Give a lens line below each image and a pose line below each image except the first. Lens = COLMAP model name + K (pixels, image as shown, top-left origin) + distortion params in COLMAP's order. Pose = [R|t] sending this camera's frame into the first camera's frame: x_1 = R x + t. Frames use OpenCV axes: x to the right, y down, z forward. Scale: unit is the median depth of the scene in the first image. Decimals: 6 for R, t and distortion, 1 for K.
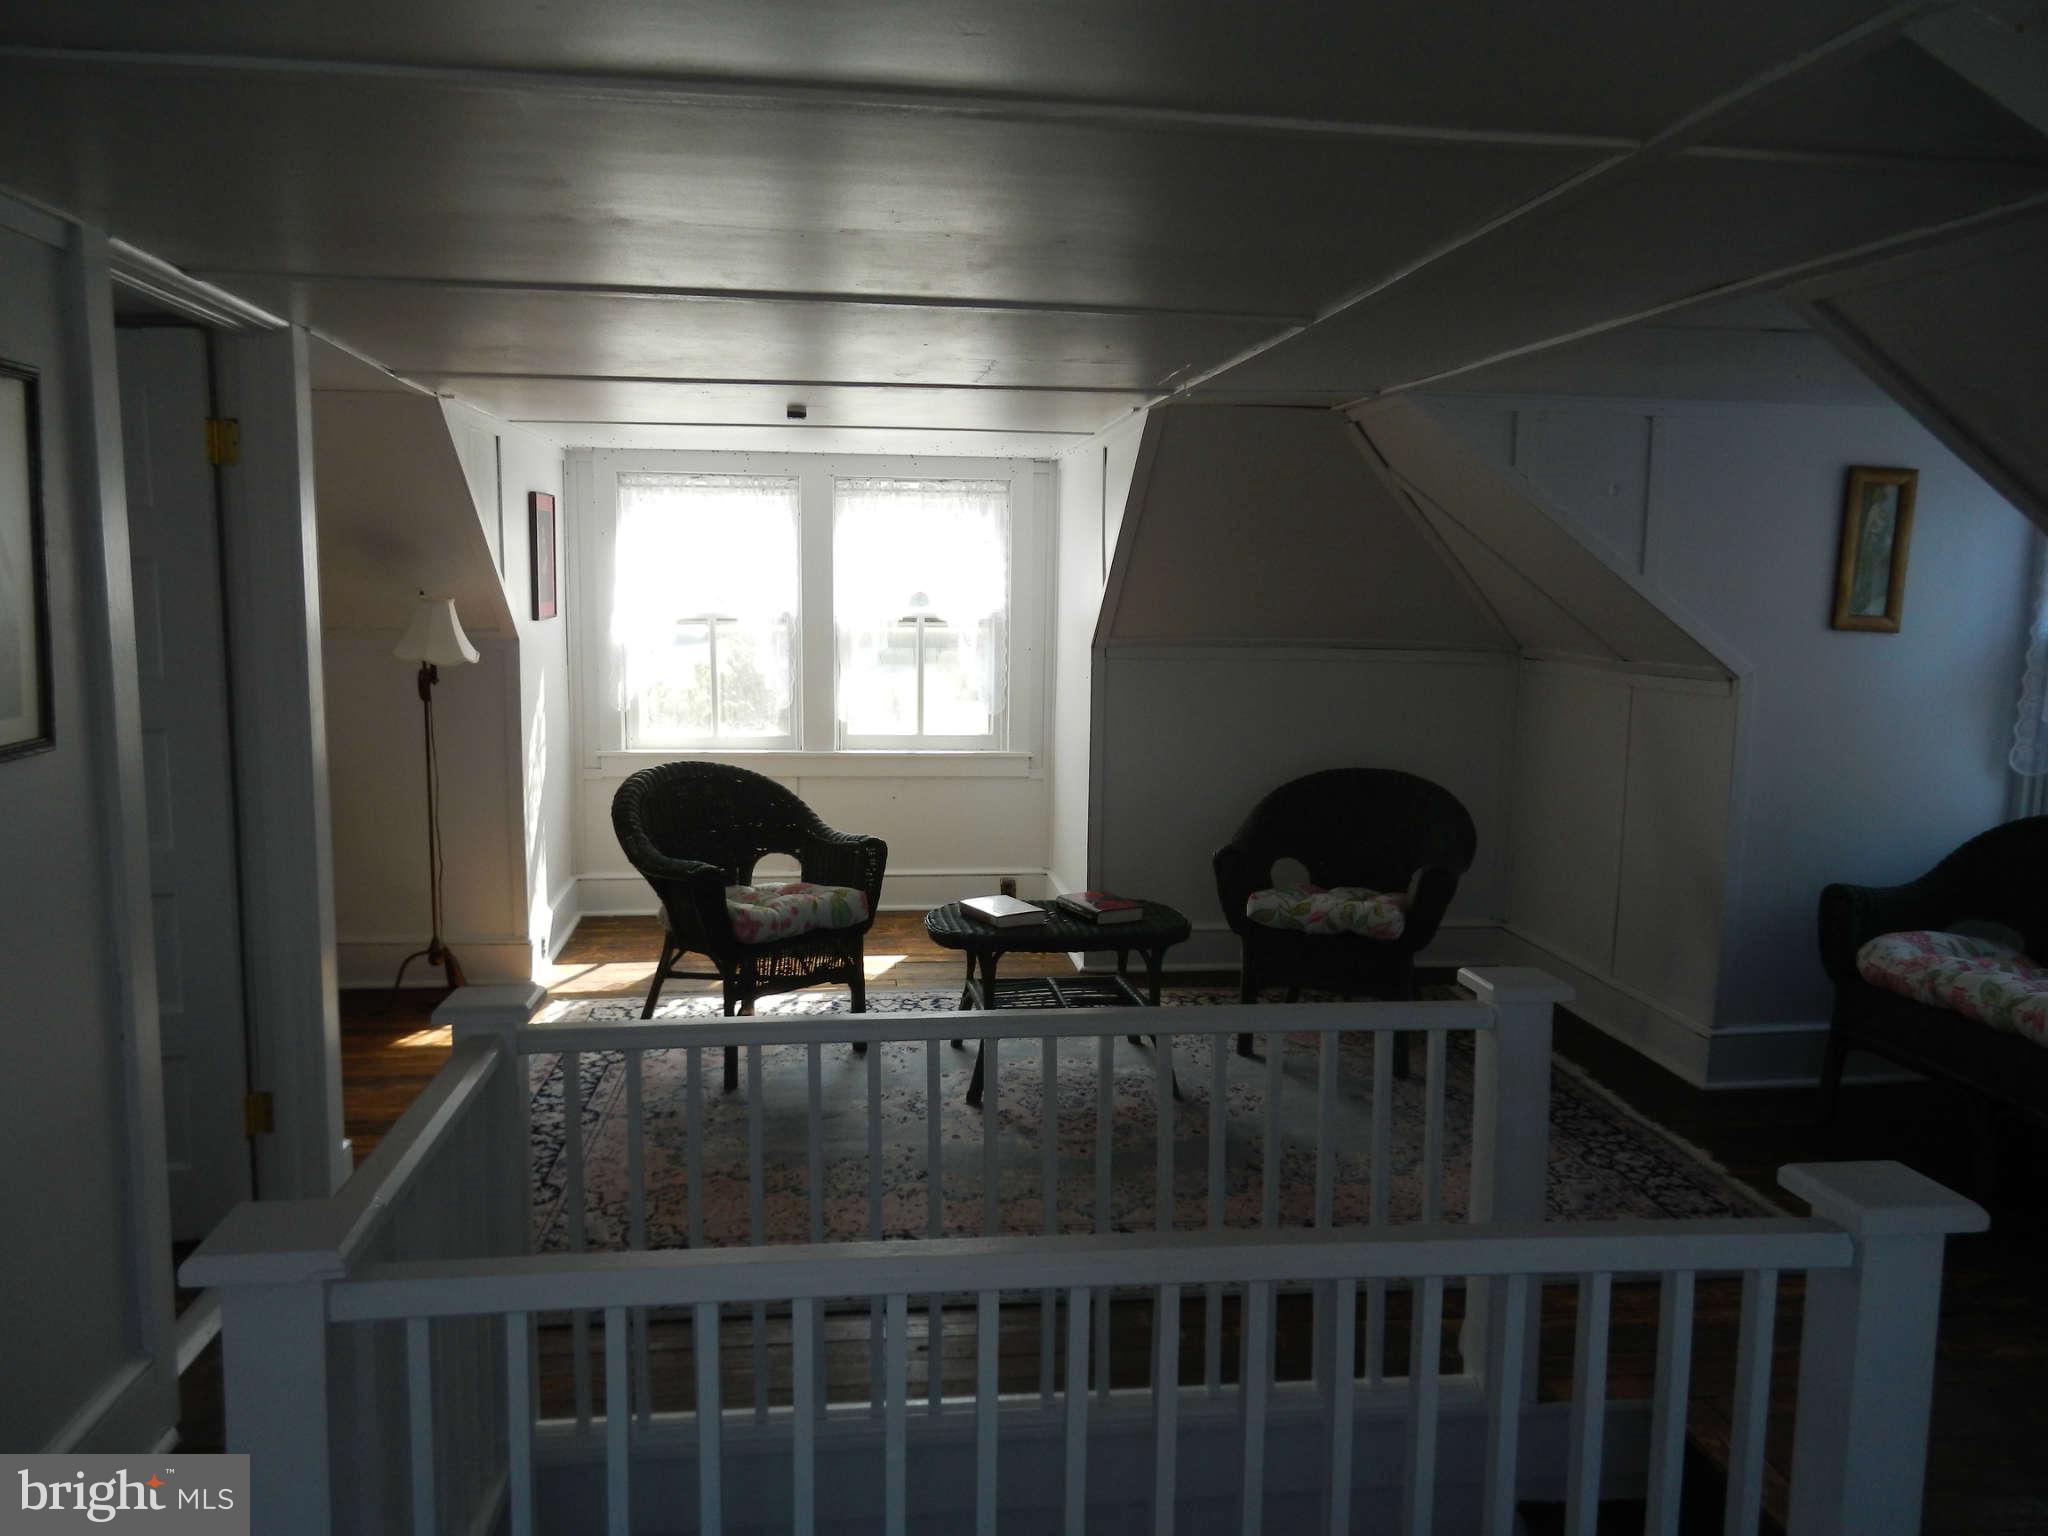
lens RADIAL K [[1553.5, 0, 1021.7], [0, 1553.5, 763.6], [0, 0, 1]] dist [0.011605, 0.018149]
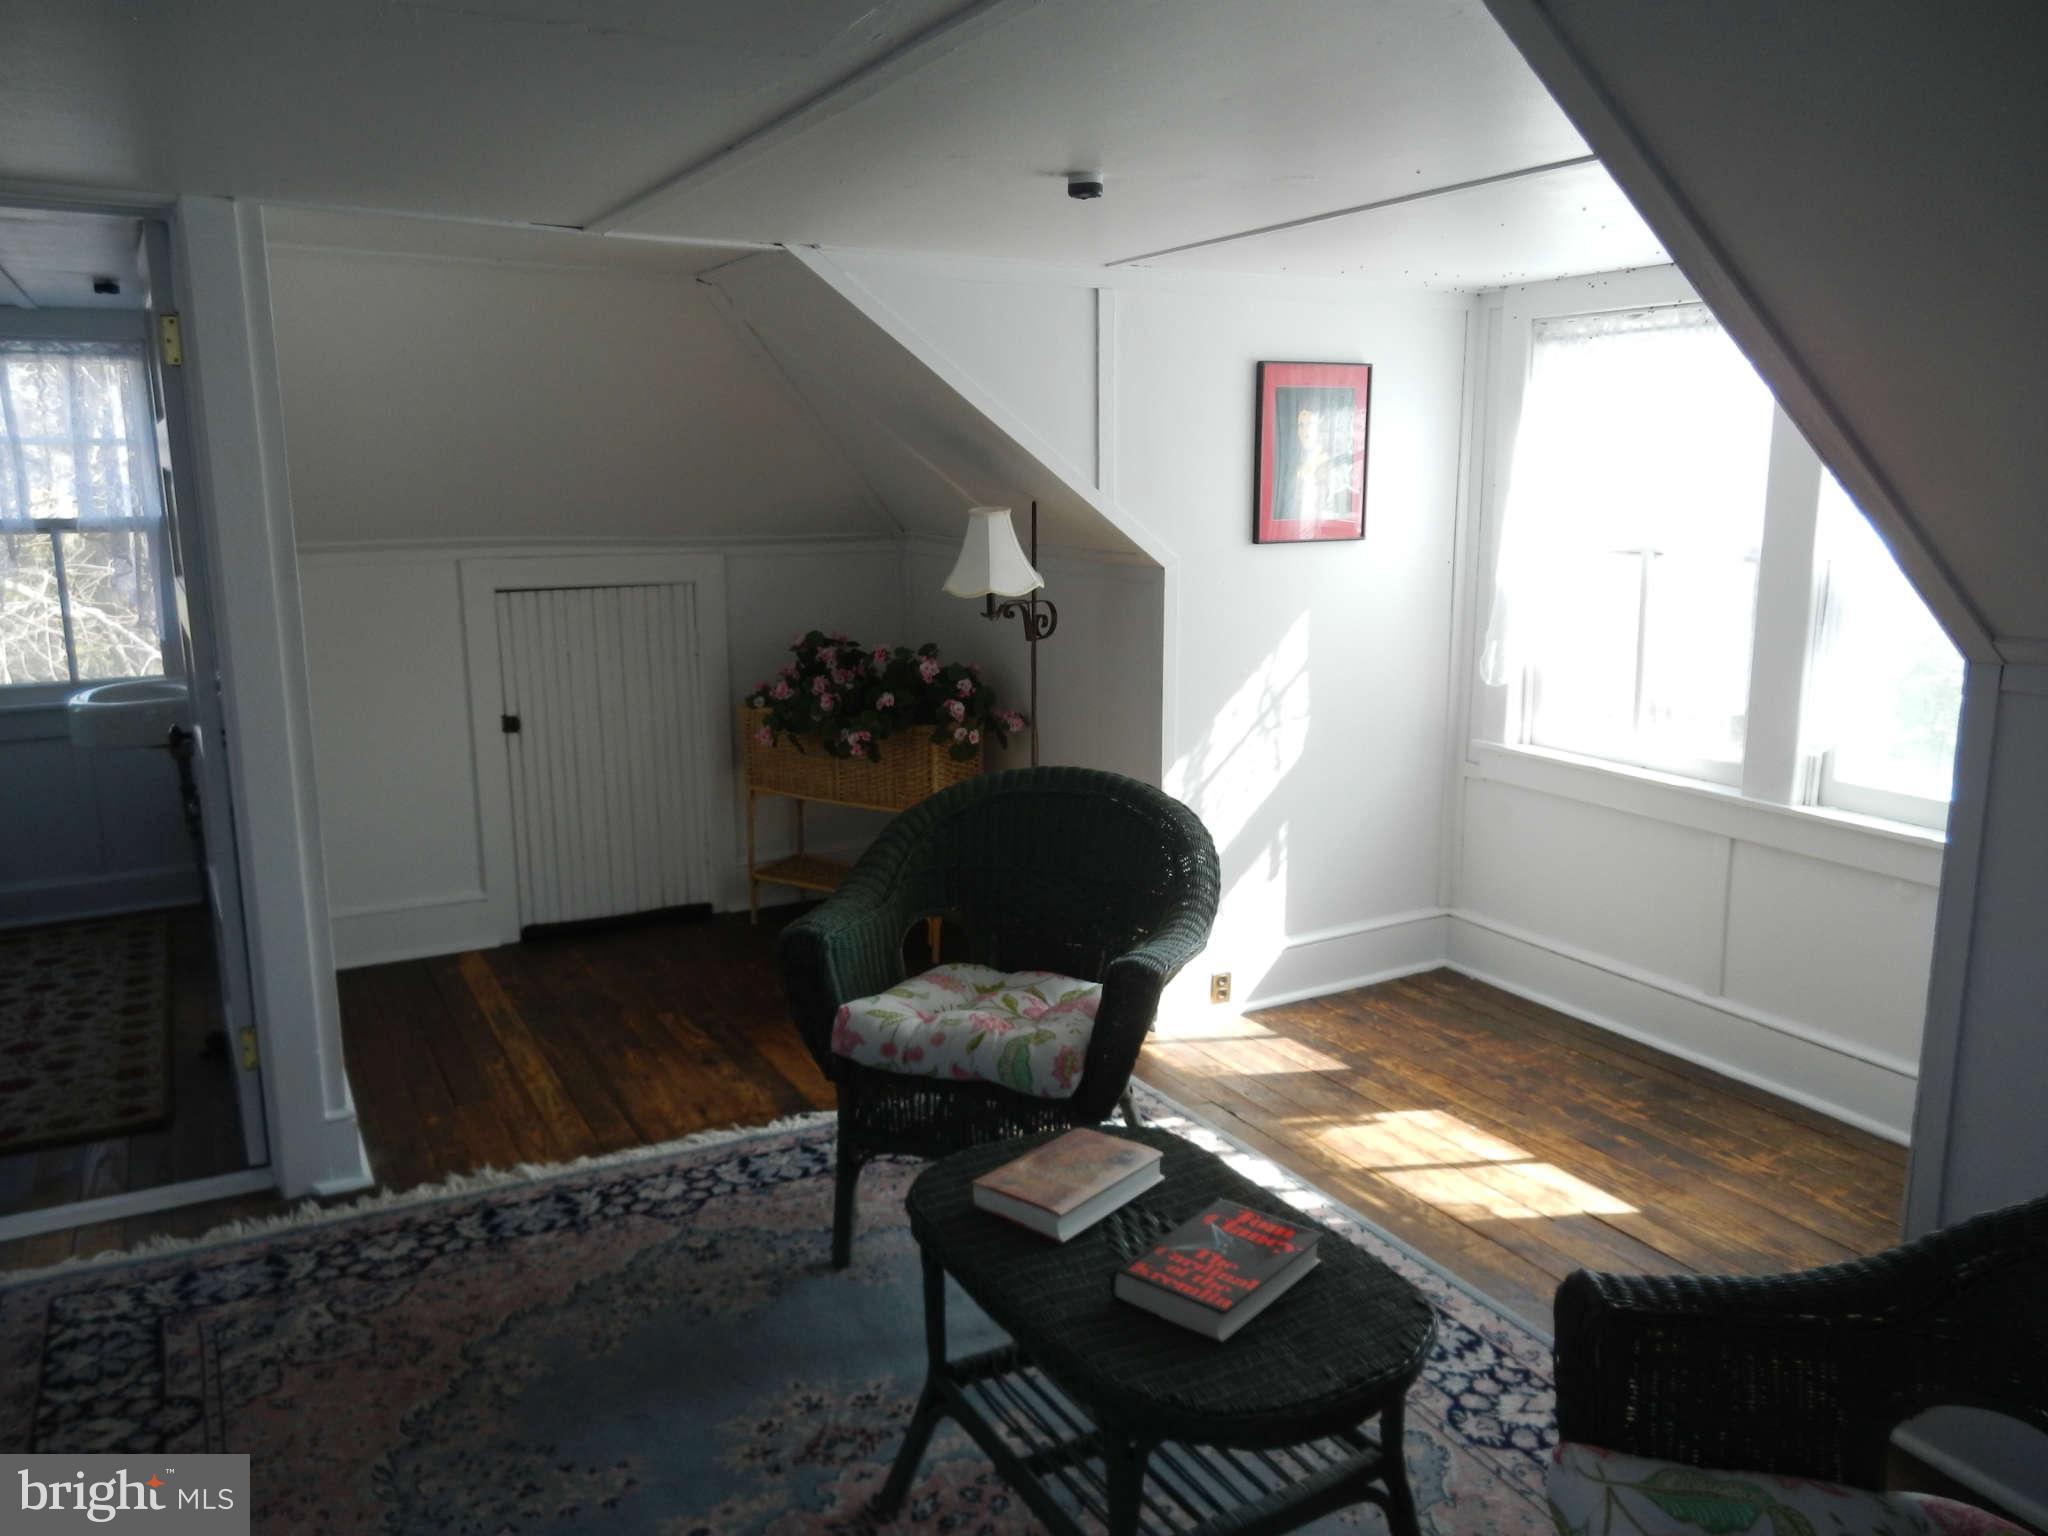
lens RADIAL K [[1553.5, 0, 1021.7], [0, 1553.5, 763.6], [0, 0, 1]] dist [0.011605, 0.018149]
pose [[0.369686, 0.162398, -0.914854, 0.290848], [-0.108878, 0.985396, 0.130924, -0.067557], [0.922755, 0.051207, 0.381969, 0.571622]]
